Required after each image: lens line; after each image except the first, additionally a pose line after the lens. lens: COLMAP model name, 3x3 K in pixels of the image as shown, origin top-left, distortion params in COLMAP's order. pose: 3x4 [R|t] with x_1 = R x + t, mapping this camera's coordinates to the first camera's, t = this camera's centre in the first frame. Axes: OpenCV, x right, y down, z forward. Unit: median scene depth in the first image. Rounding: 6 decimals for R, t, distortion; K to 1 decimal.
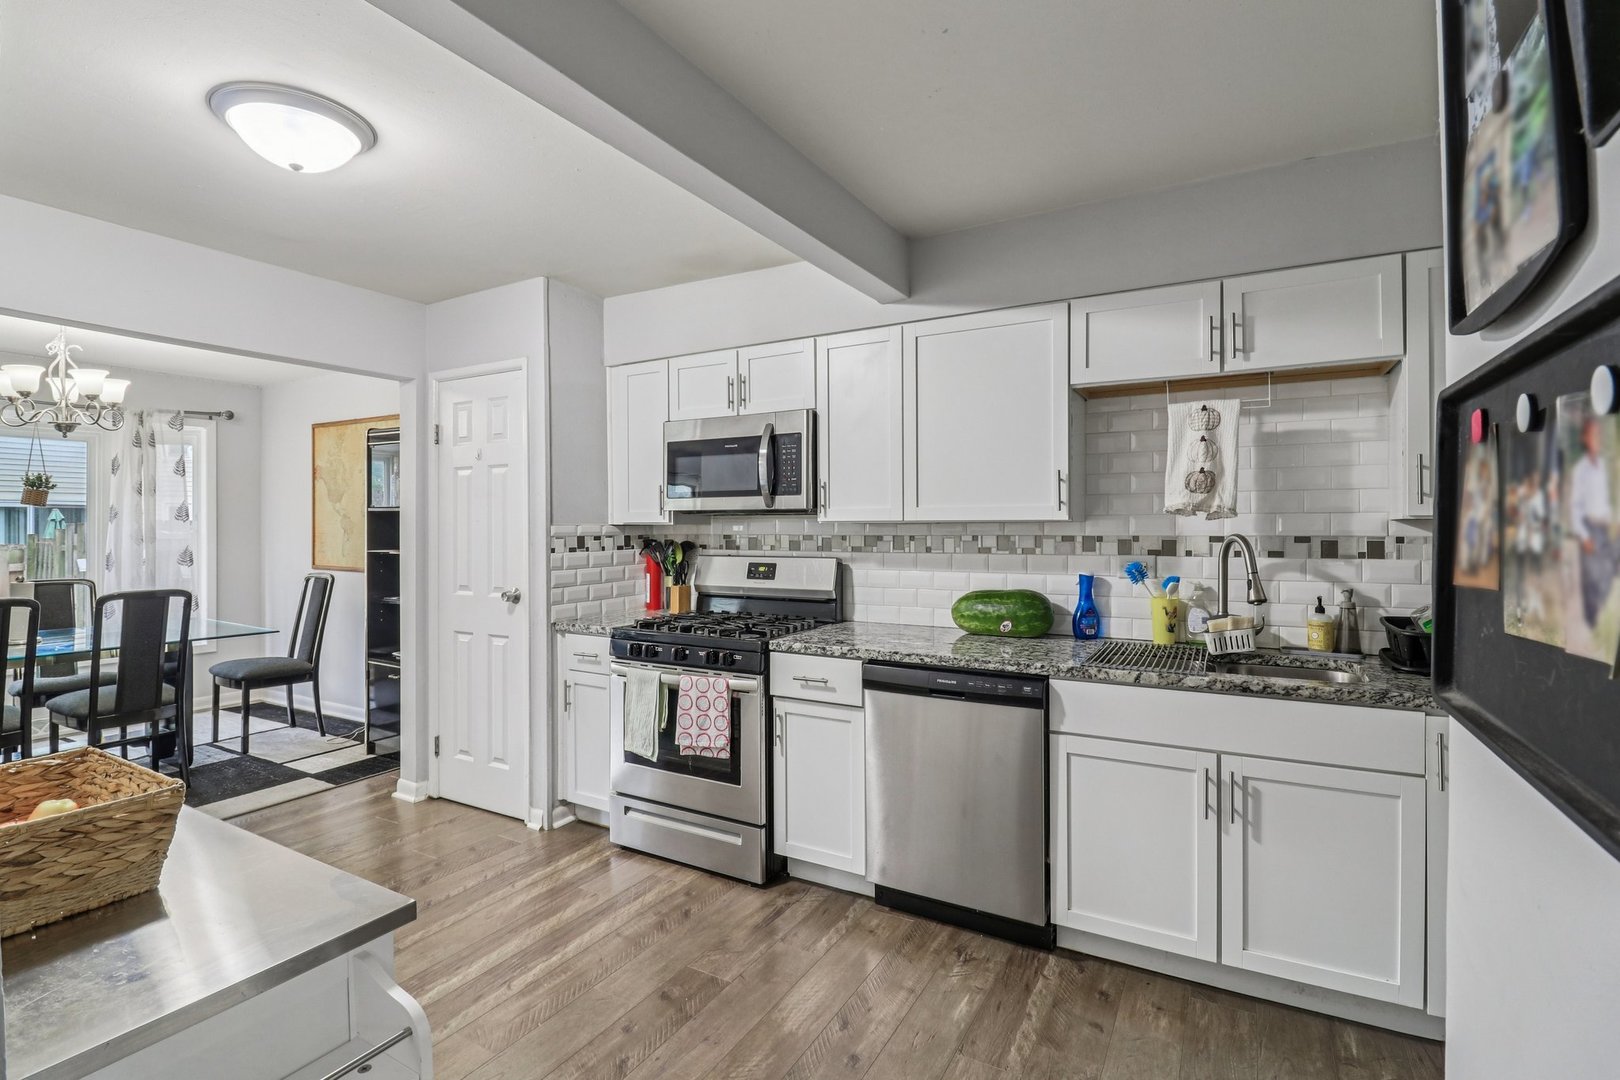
lens RADIAL K [[756.0, 0, 808.7], [0, 756.0, 526.0], [0, 0, 1]] dist [0.001281, -0.013596]
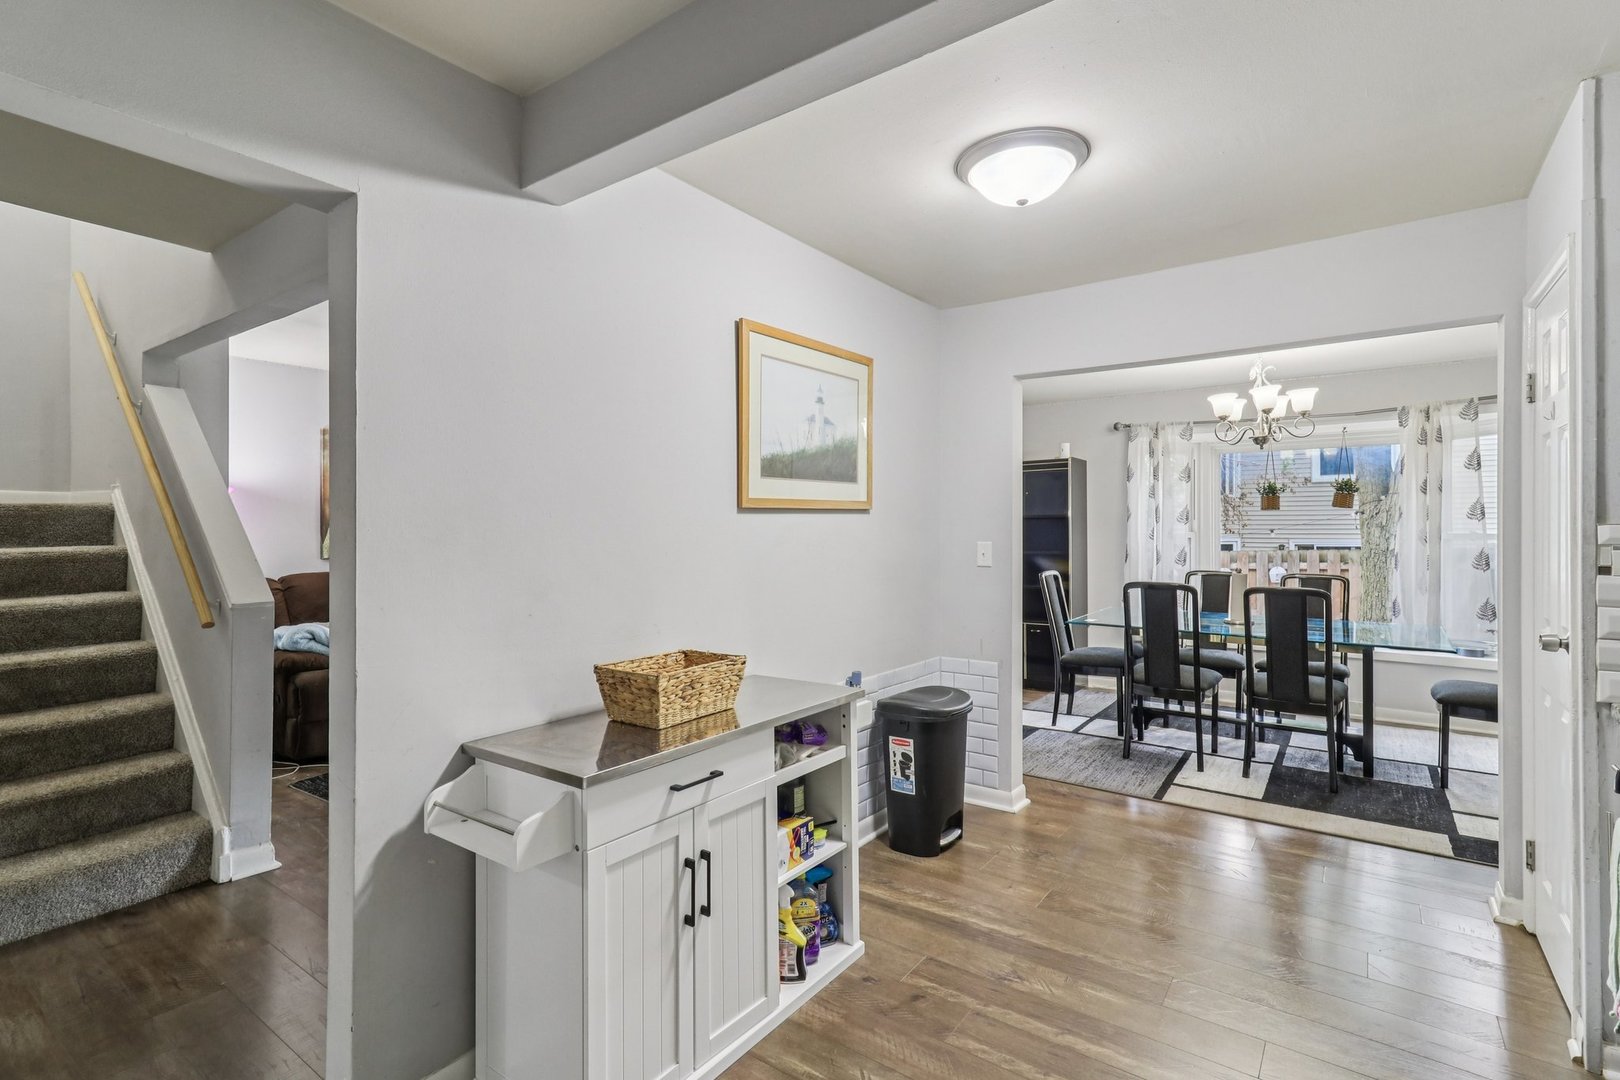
lens RADIAL K [[770.4, 0, 816.3], [0, 770.4, 532.0], [0, 0, 1]] dist [0.011690, 0.000240]
pose [[-0.114428, 0.006383, -0.993411, 0.320214], [0.003412, 0.999976, 0.006032, -0.000913], [0.993426, -0.002699, -0.114447, 0.549945]]
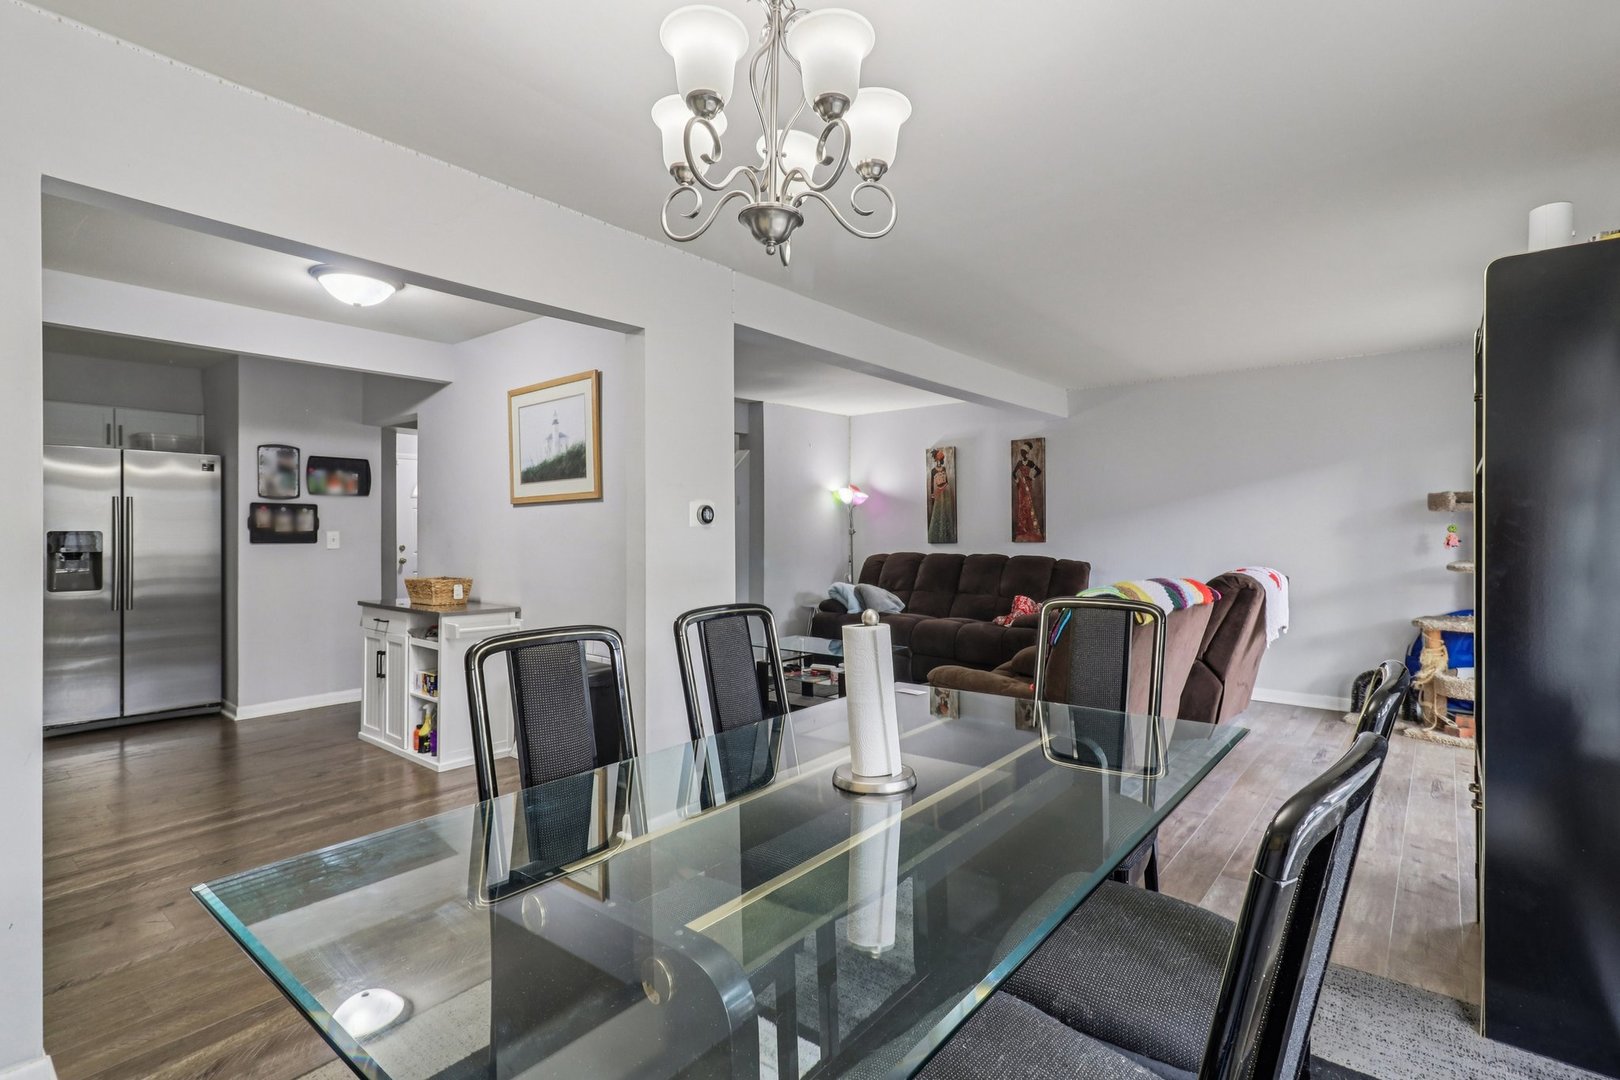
lens RADIAL K [[762.1, 0, 796.5], [0, 762.1, 535.3], [0, 0, 1]] dist [0.000653, 0.000555]
pose [[-0.983784, 0.002228, 0.179344, -1.312846], [0.002910, 0.999989, 0.003541, 0.031452], [-0.179334, 0.004005, -0.983780, 1.678892]]
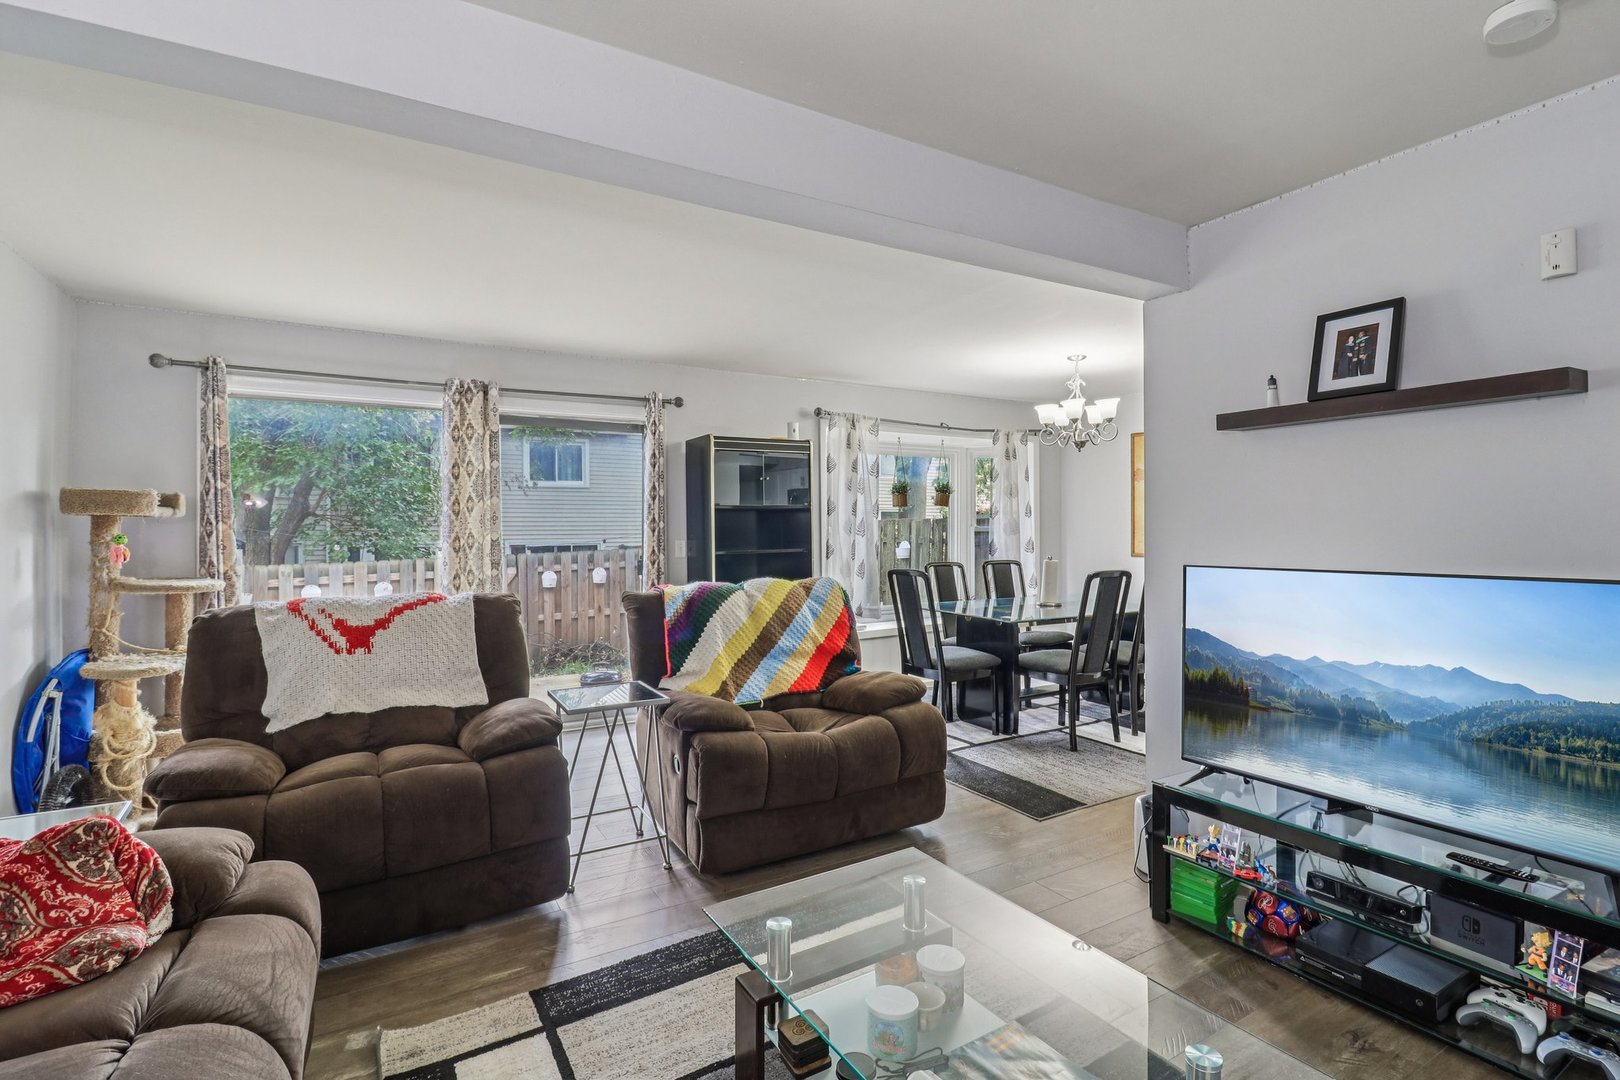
lens RADIAL K [[756.1, 0, 773.3], [0, 756.1, 526.1], [0, 0, 1]] dist [-0.001026, -0.000278]
pose [[0.854502, -0.008982, -0.519370, -0.930648], [0.007899, 0.999960, -0.004297, 0.018697], [0.519388, -0.000431, 0.854539, -0.528311]]
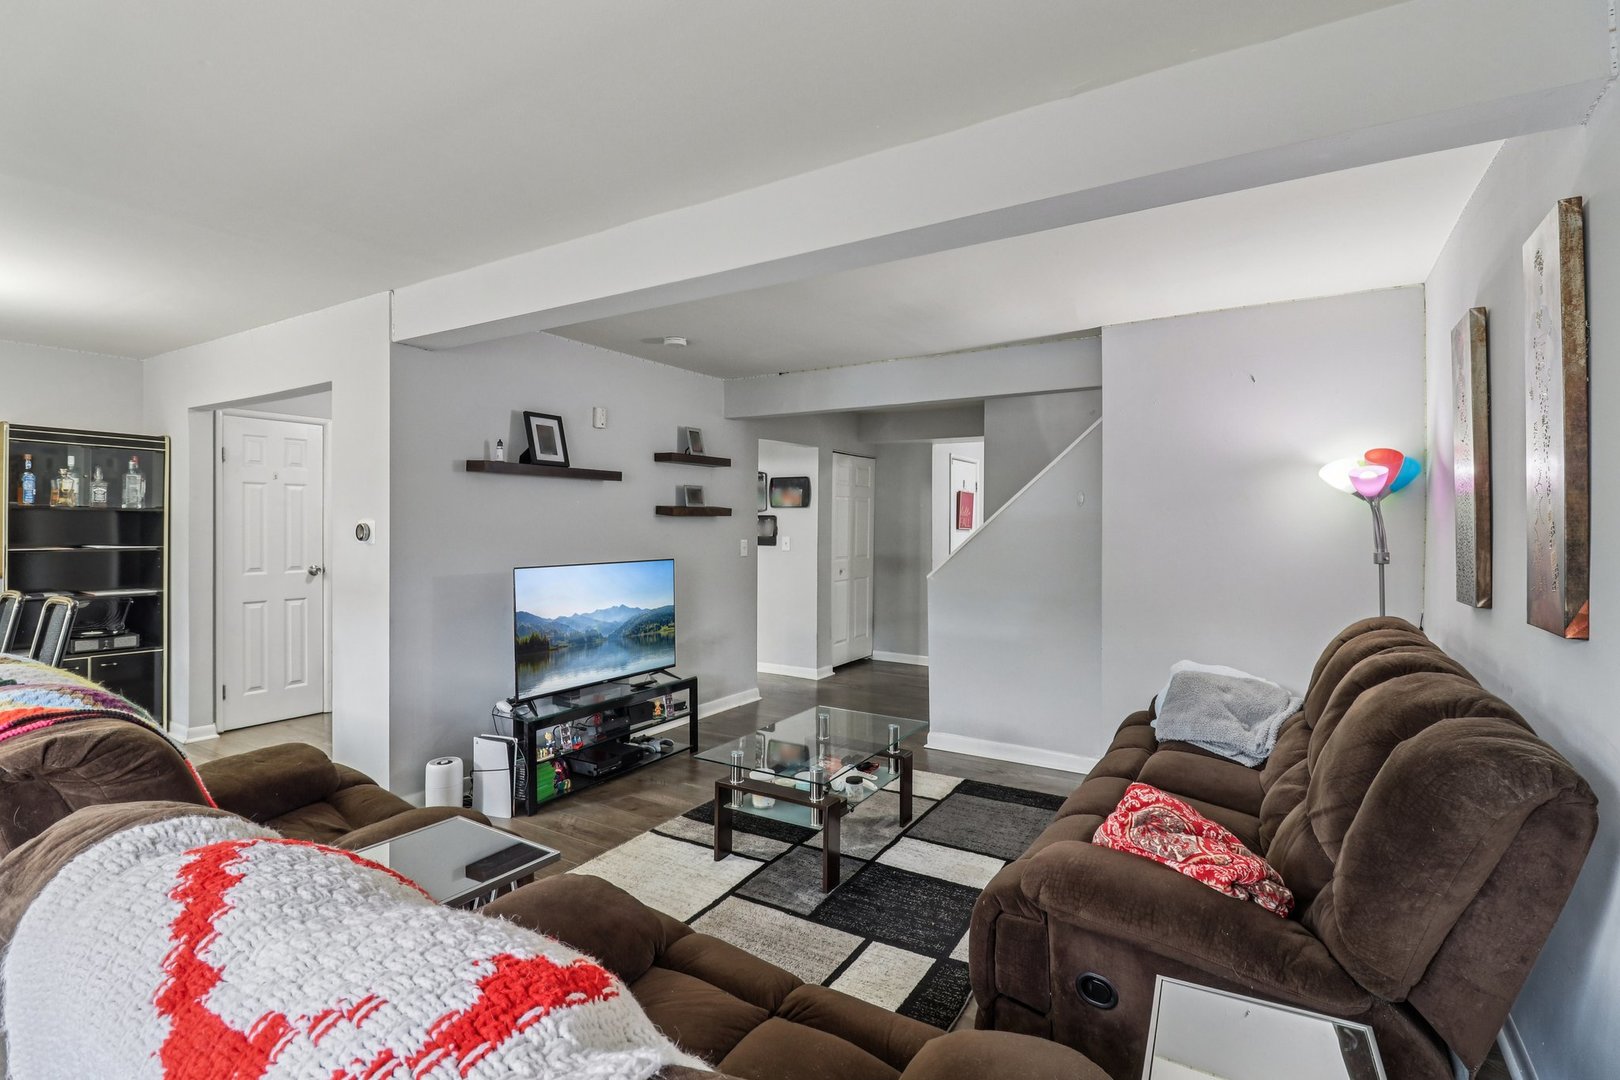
lens RADIAL K [[762.1, 0, 796.5], [0, 762.1, 535.3], [0, 0, 1]] dist [0.000653, 0.000555]
pose [[0.074467, -0.009838, 0.997175, -2.125565], [-0.007746, 0.999915, 0.010443, -0.004779], [-0.997193, -0.008502, 0.074384, -0.117343]]
